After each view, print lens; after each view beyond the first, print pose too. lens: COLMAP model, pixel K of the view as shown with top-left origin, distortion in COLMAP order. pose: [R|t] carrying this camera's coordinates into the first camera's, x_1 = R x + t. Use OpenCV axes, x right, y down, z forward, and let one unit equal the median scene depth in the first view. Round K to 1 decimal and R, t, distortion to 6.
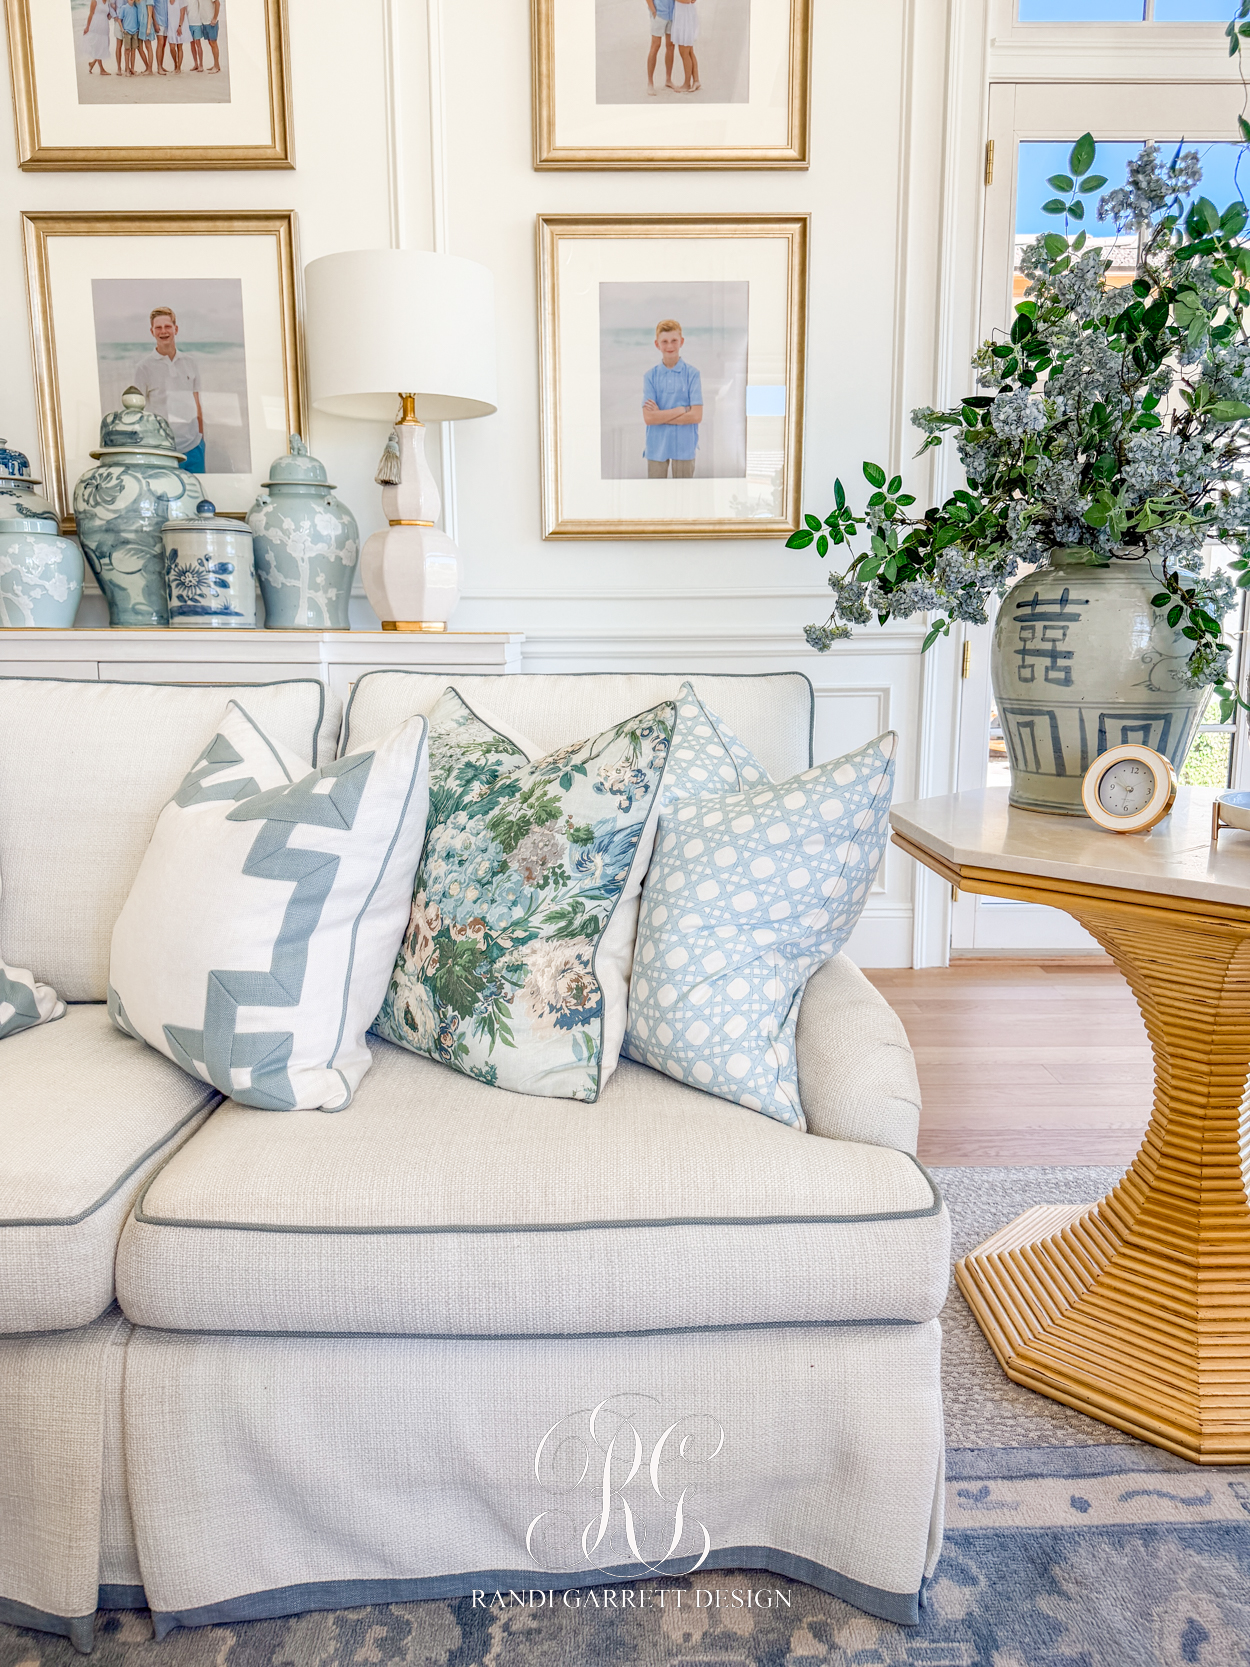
lens RADIAL K [[1178.0, 0, 625.0], [0, 1178.0, 833.5], [0, 0, 1]] dist [0.072996, -0.086095]
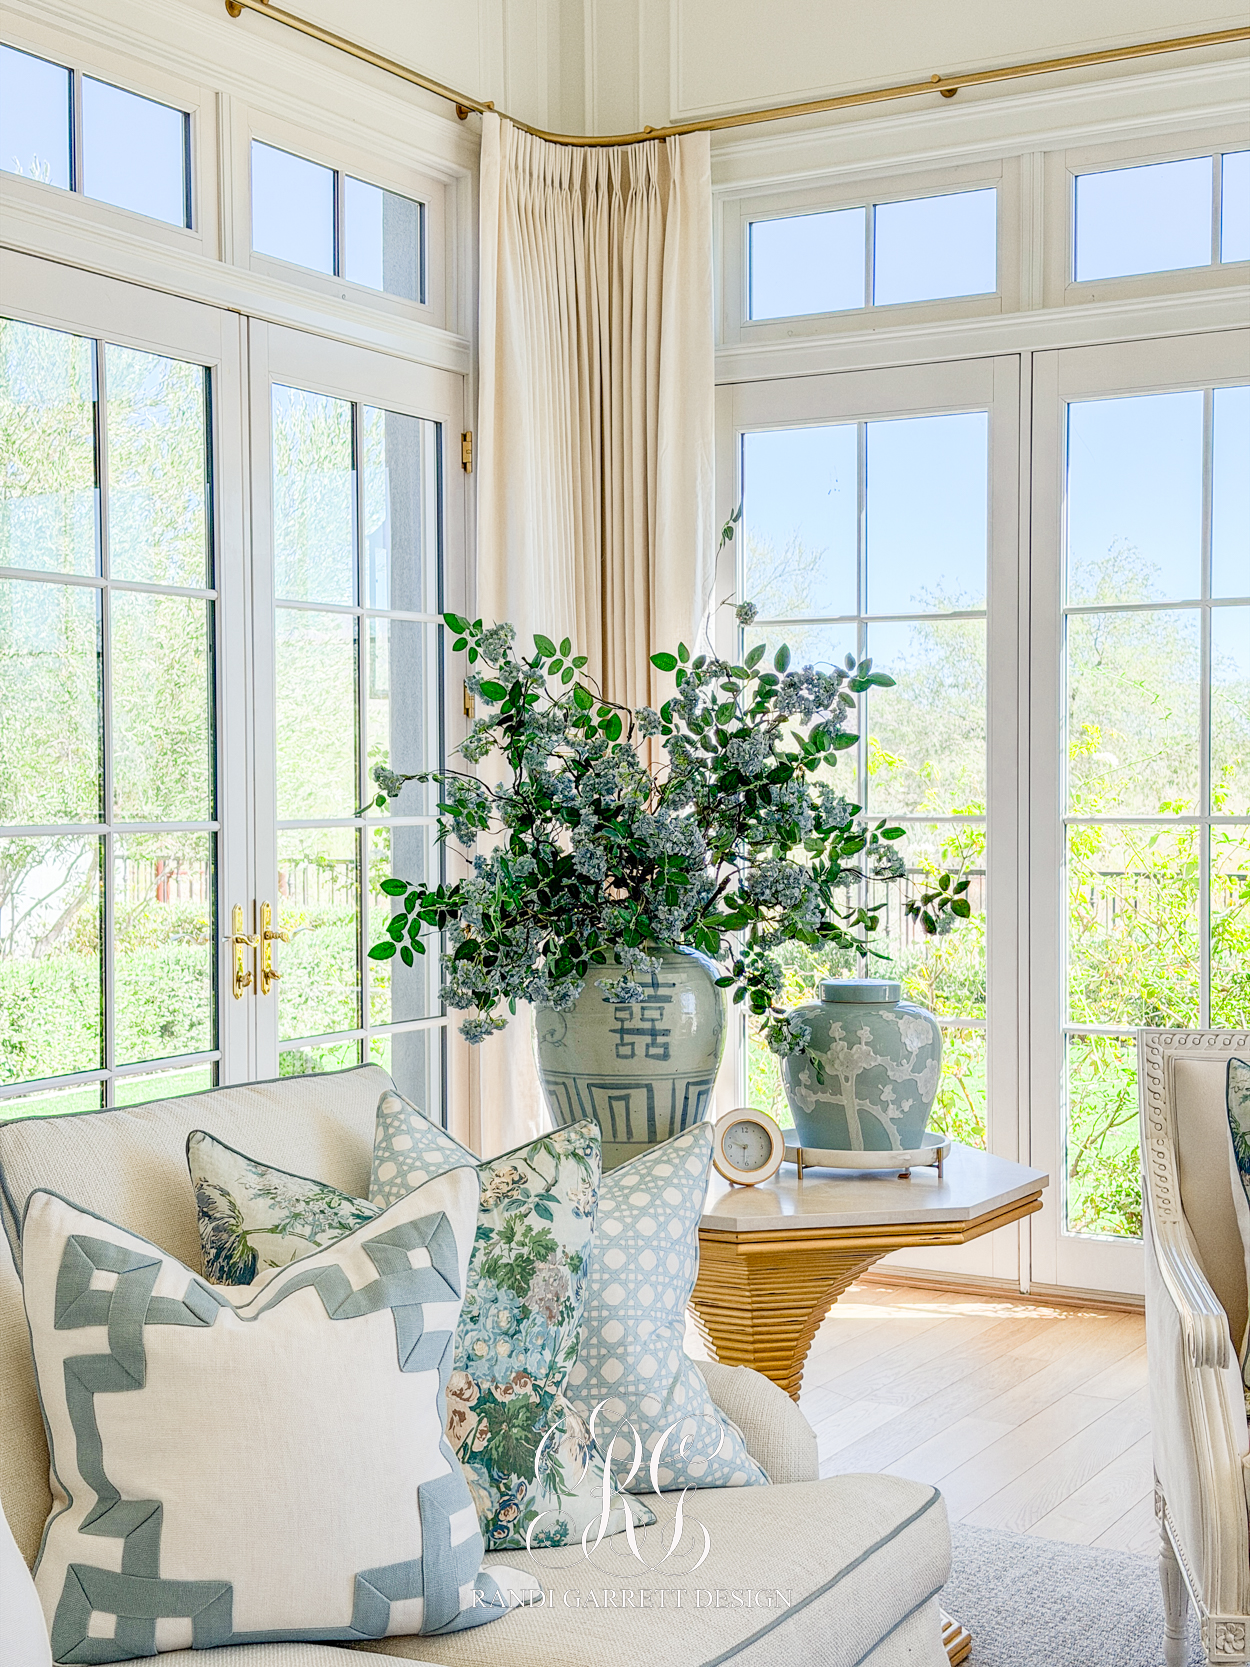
lens RADIAL K [[2322.5, 0, 625.0], [0, 2322.5, 833.5], [0, 0, 1]] dist [0.176927, -0.305062]
pose [[0.501187, -0.013122, 0.865239, -0.840222], [0.146091, 0.986816, -0.069657, -0.104229], [-0.852918, 0.161315, 0.496496, -0.038748]]
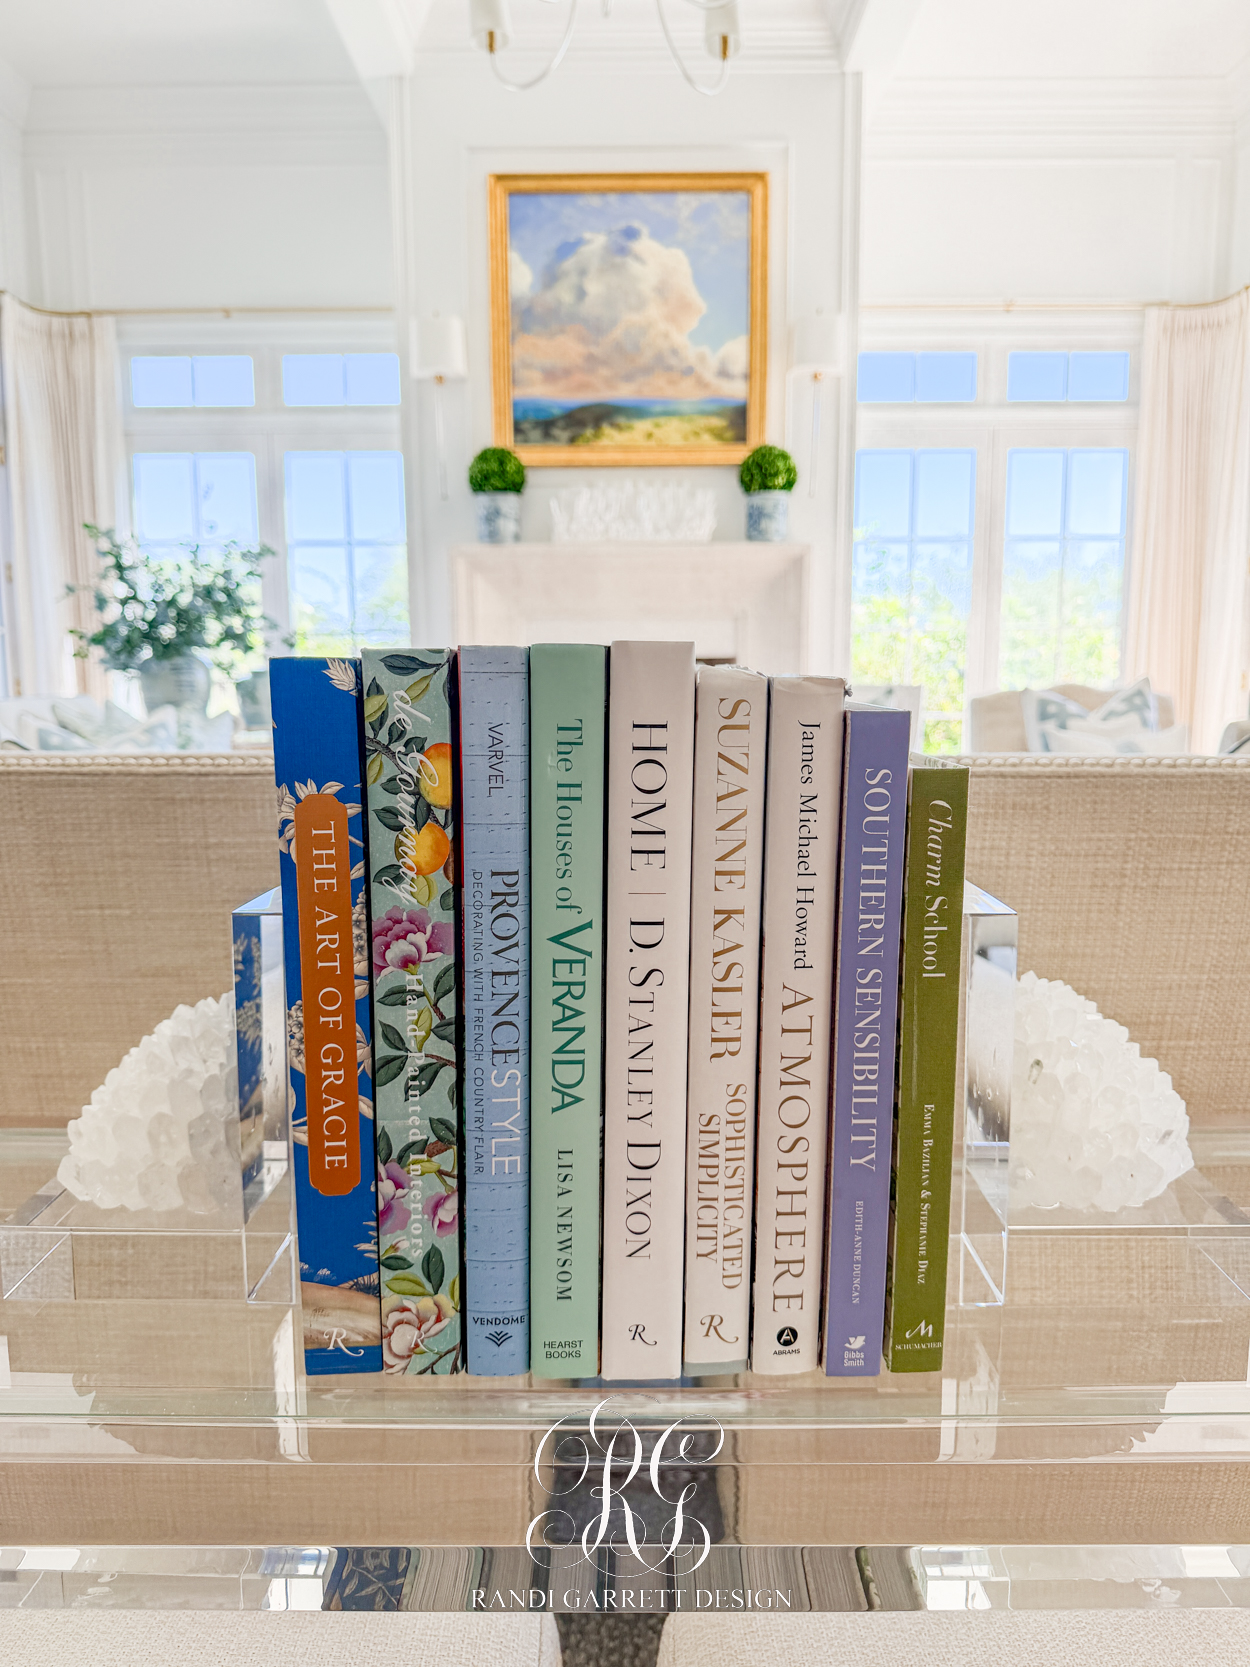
lens RADIAL K [[1211.6, 0, 625.0], [0, 1211.6, 833.5], [0, 0, 1]] dist [-0.013922, -0.006477]
pose [[0.005032, -0.133872, 0.990986, -1.478309], [0.174033, 0.975993, 0.130963, 0.003574], [-0.984727, 0.171805, 0.028209, -0.041583]]
